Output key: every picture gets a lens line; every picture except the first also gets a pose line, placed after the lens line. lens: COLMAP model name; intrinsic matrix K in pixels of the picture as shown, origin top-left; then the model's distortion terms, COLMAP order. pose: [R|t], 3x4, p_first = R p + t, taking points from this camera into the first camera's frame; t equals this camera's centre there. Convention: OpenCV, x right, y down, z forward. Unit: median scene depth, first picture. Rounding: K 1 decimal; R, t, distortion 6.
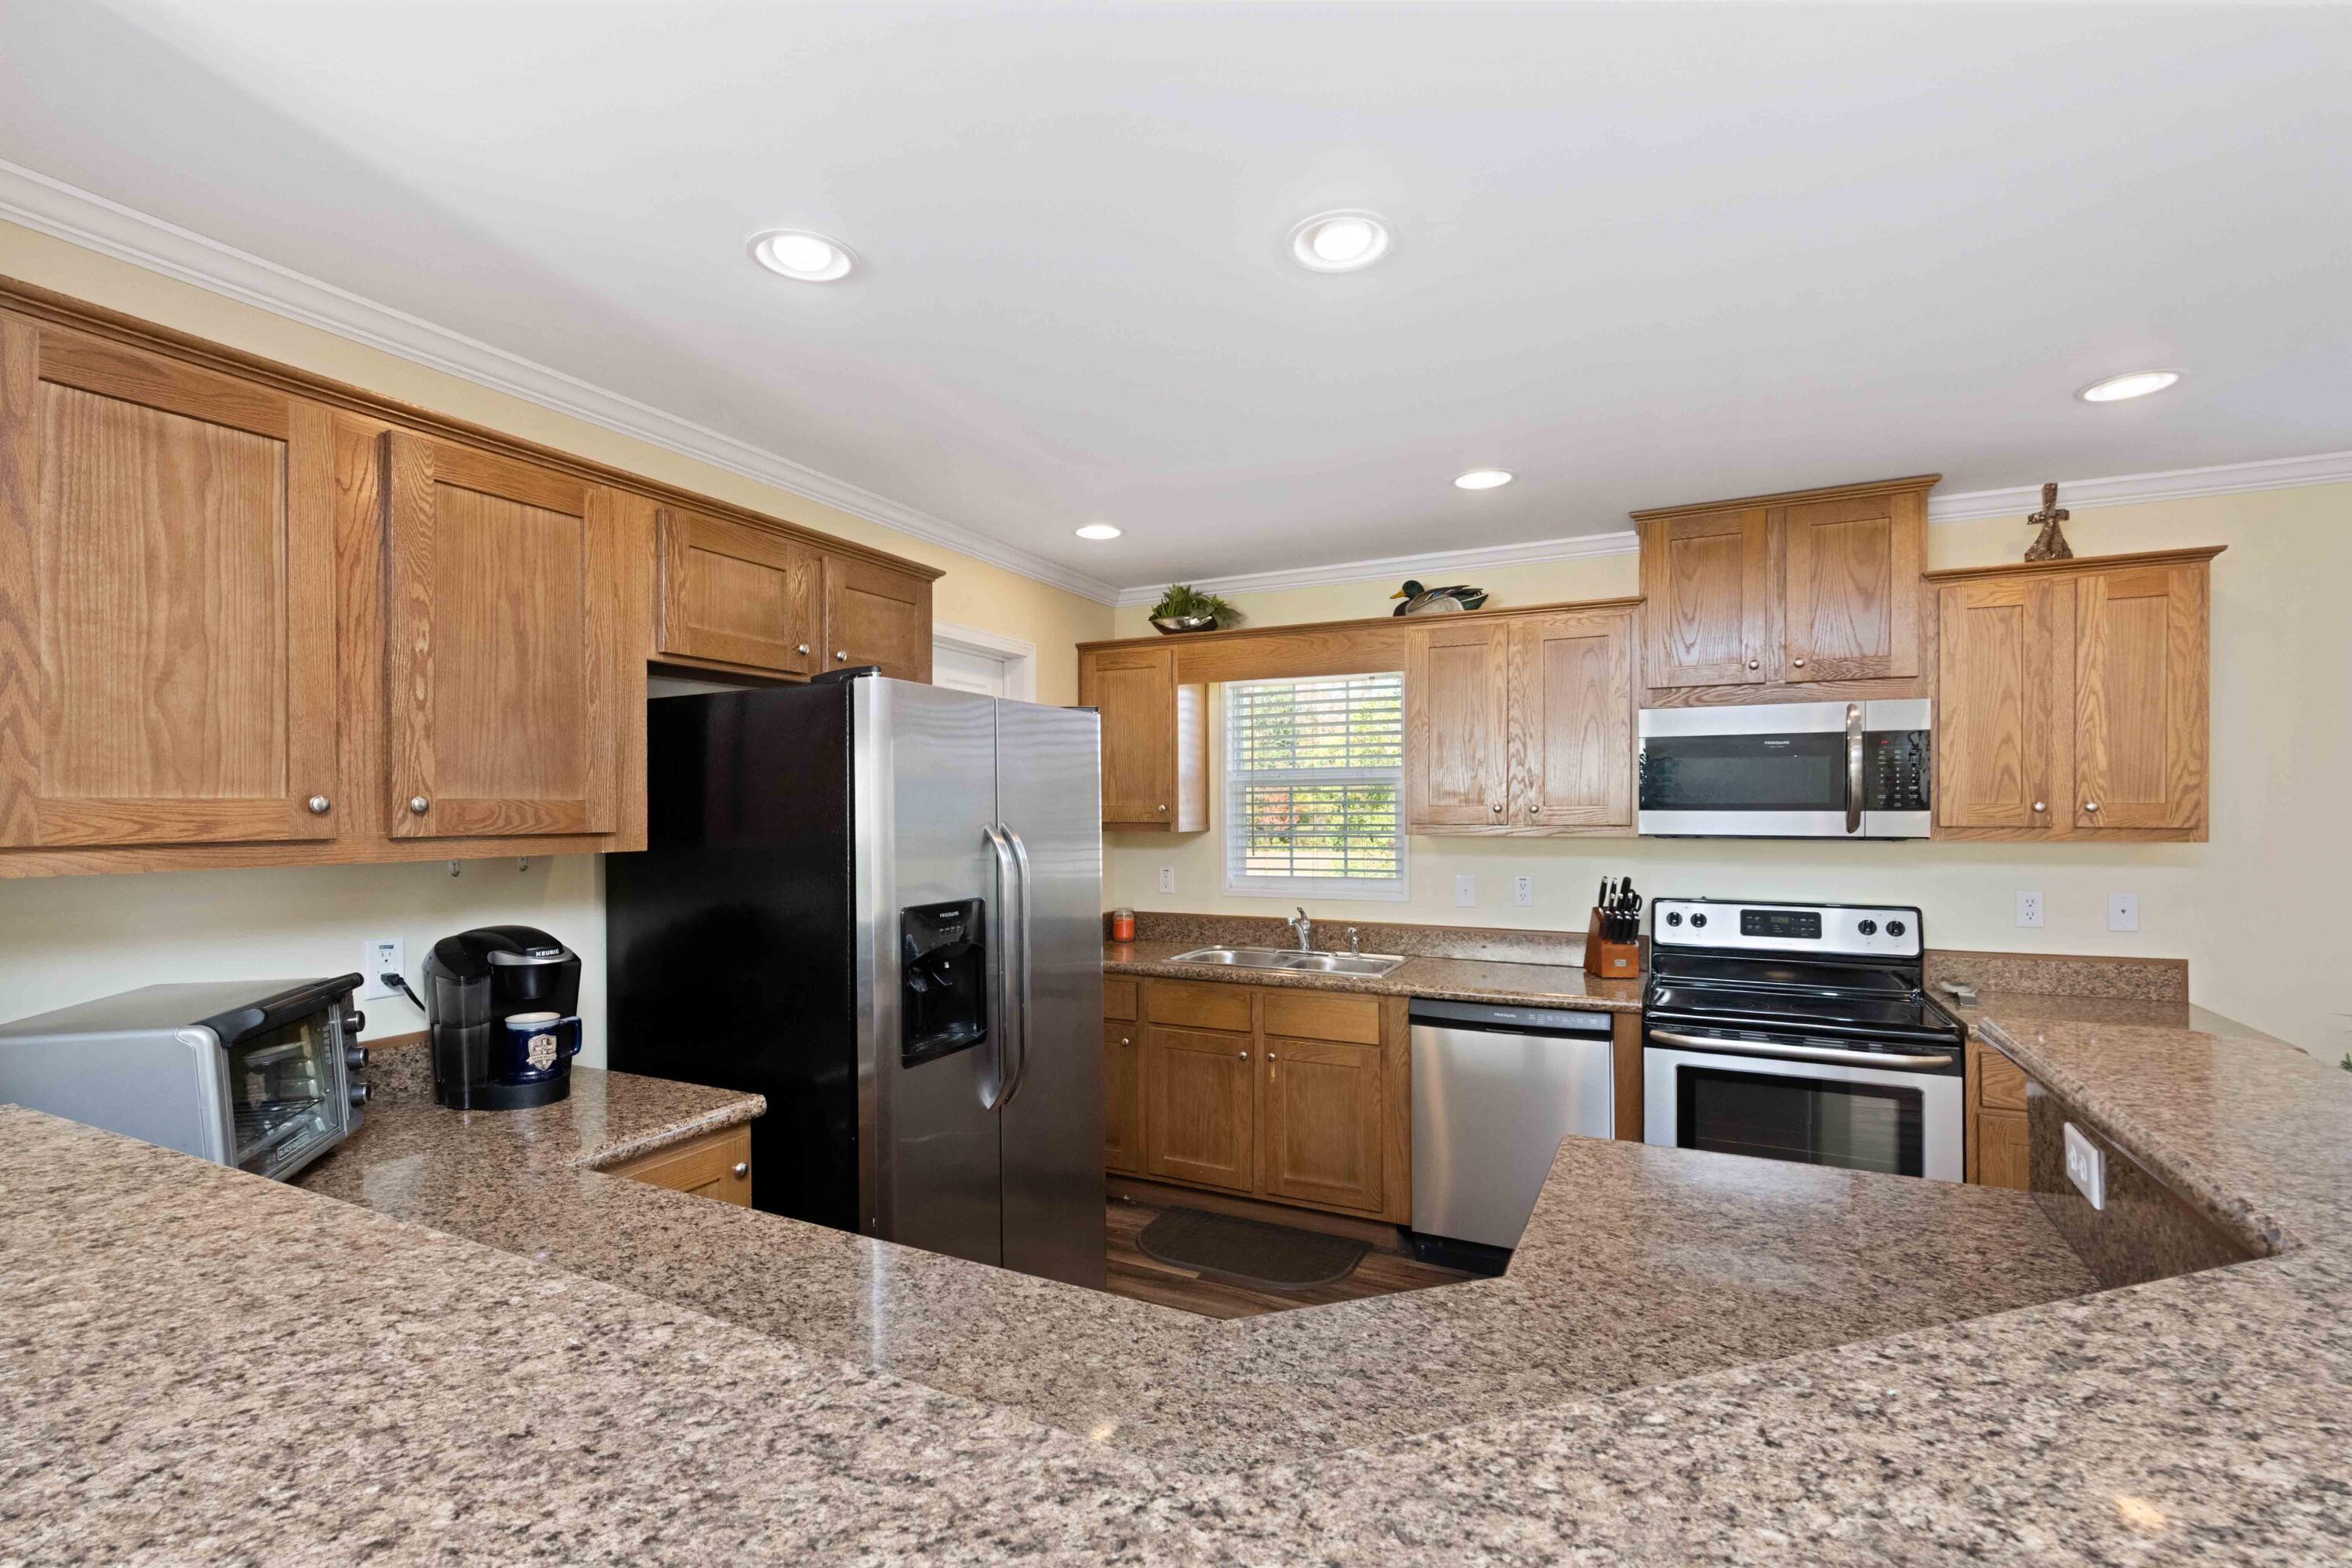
lens RADIAL K [[1032.3, 0, 1174.6], [0, 1032.3, 808.6], [0, 0, 1]] dist [0.003217, 0.000194]
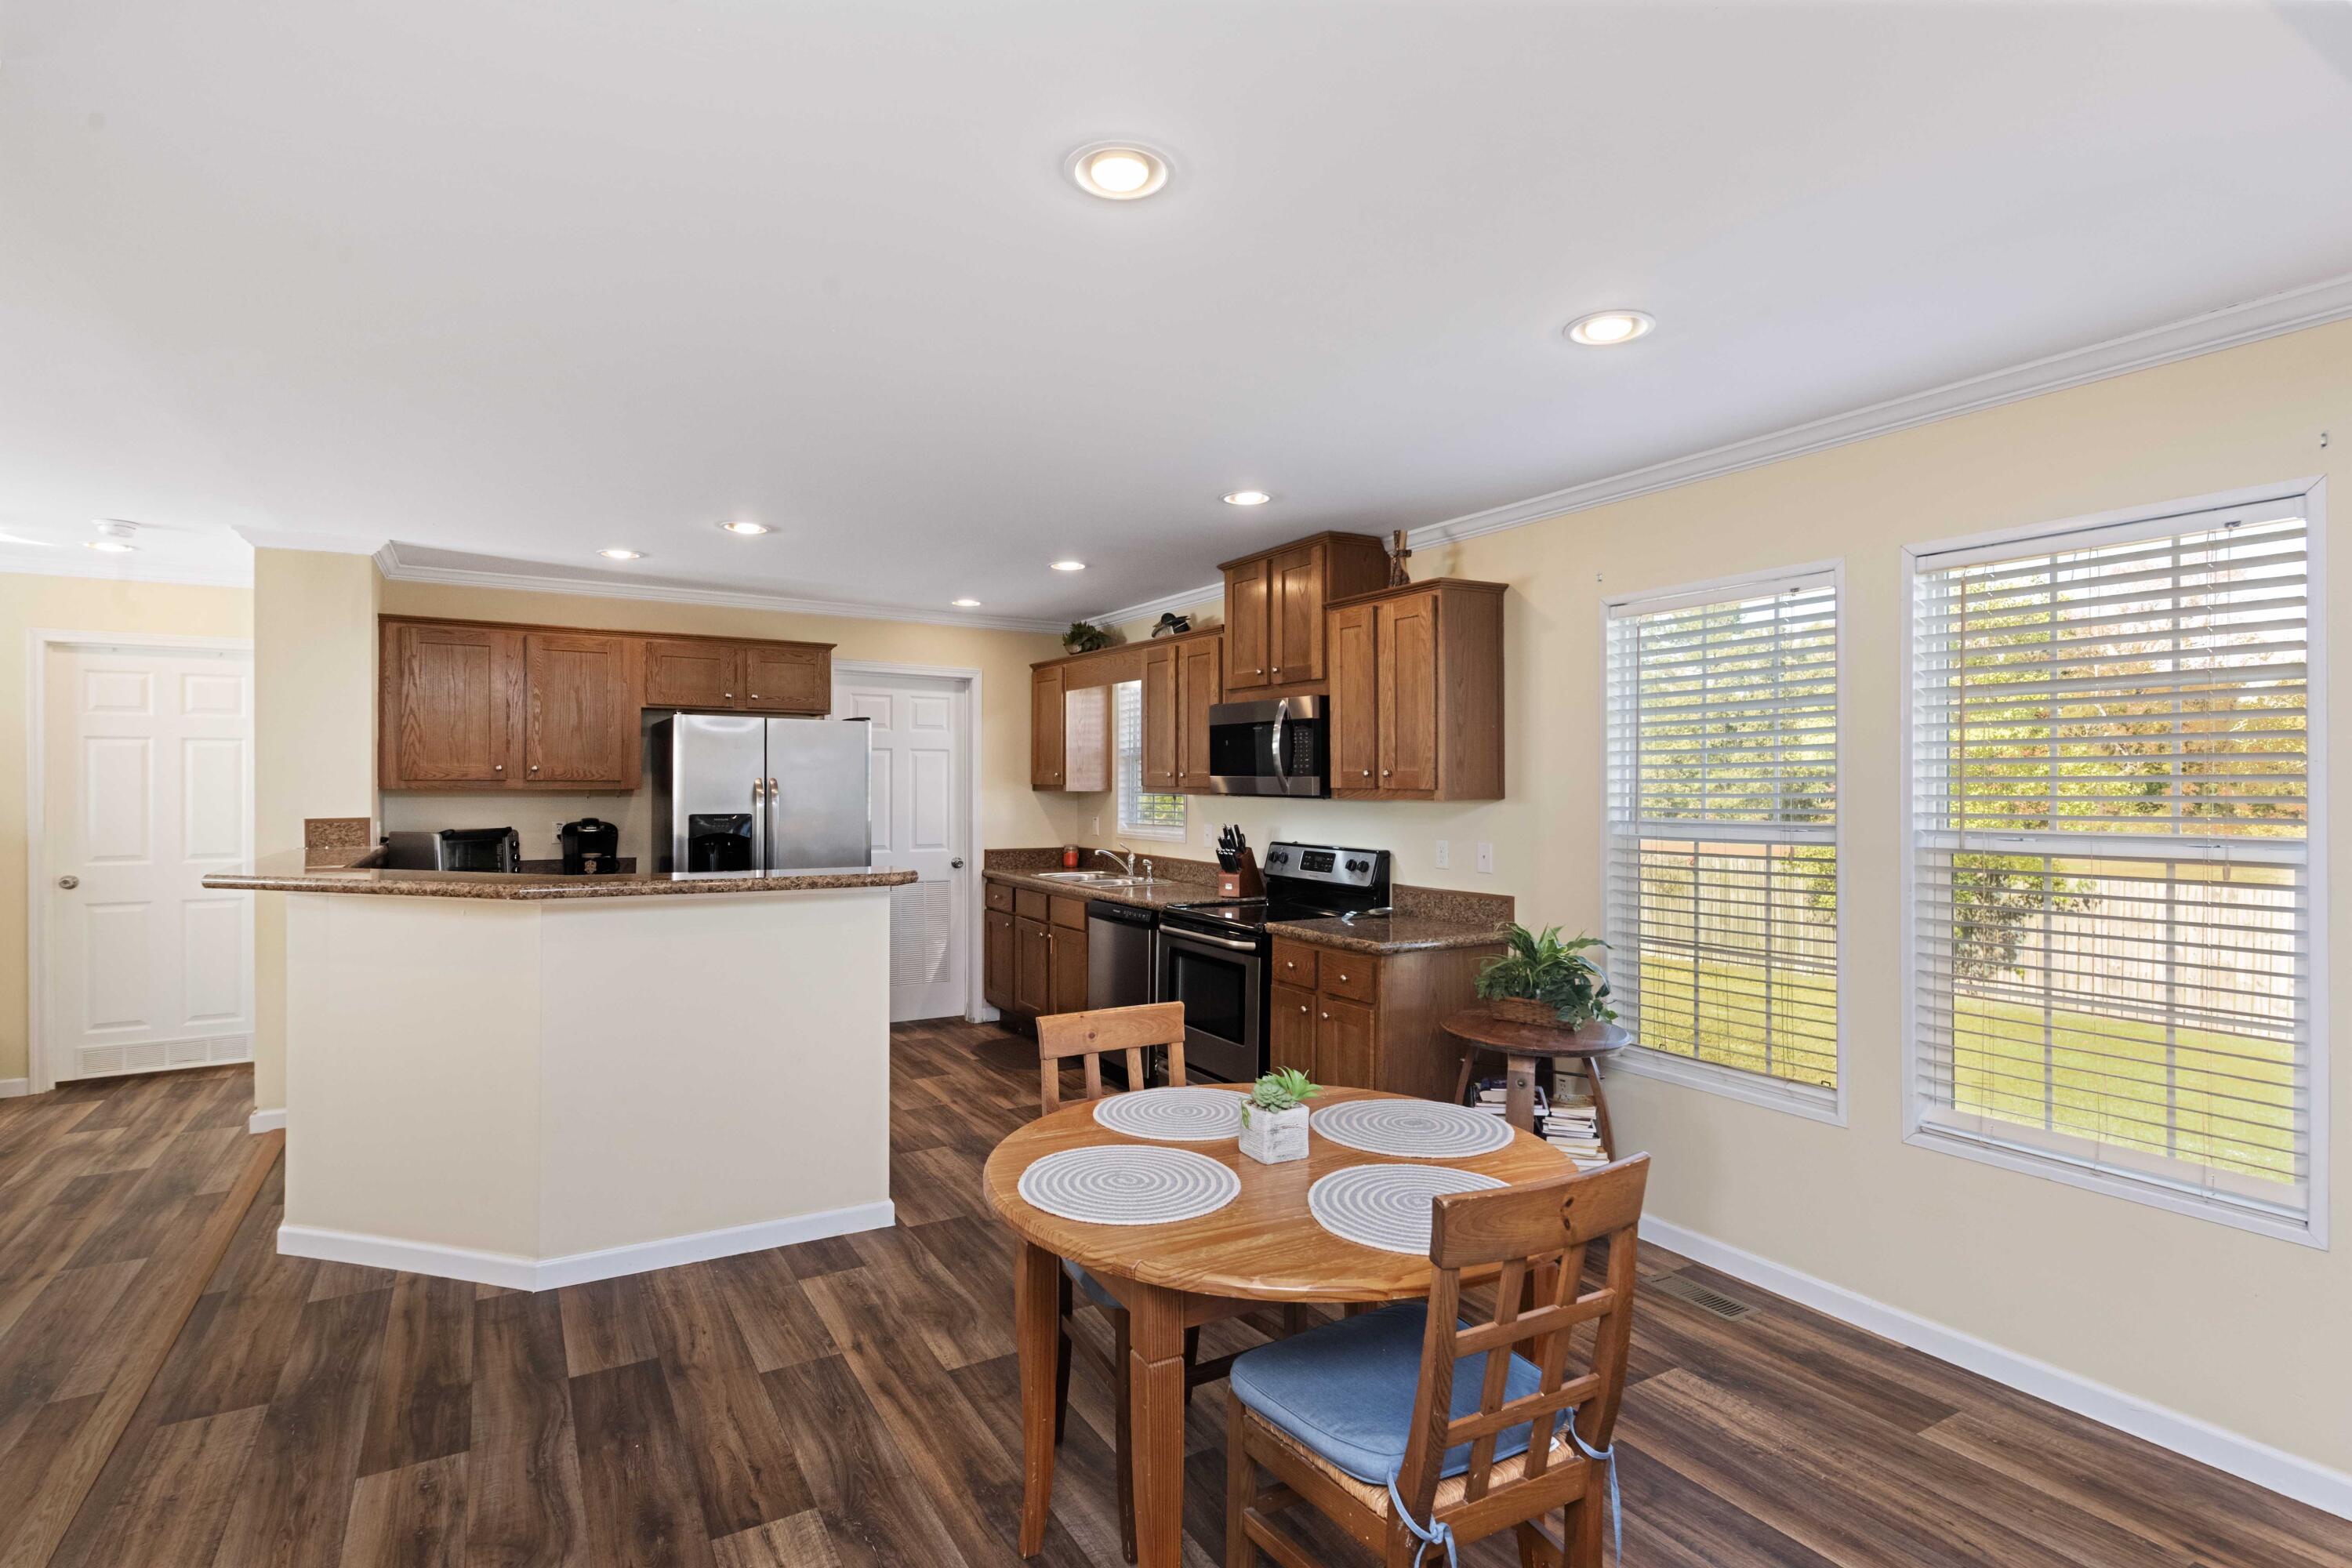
lens RADIAL K [[1122.9, 0, 1166.4], [0, 1122.9, 791.5], [0, 0, 1]] dist [-0.002693, -0.000336]
pose [[0.846068, 0.013357, -0.532907, 1.369587], [-0.006086, 0.999863, 0.015397, -0.000551], [0.533040, -0.009784, 0.846034, -0.378811]]
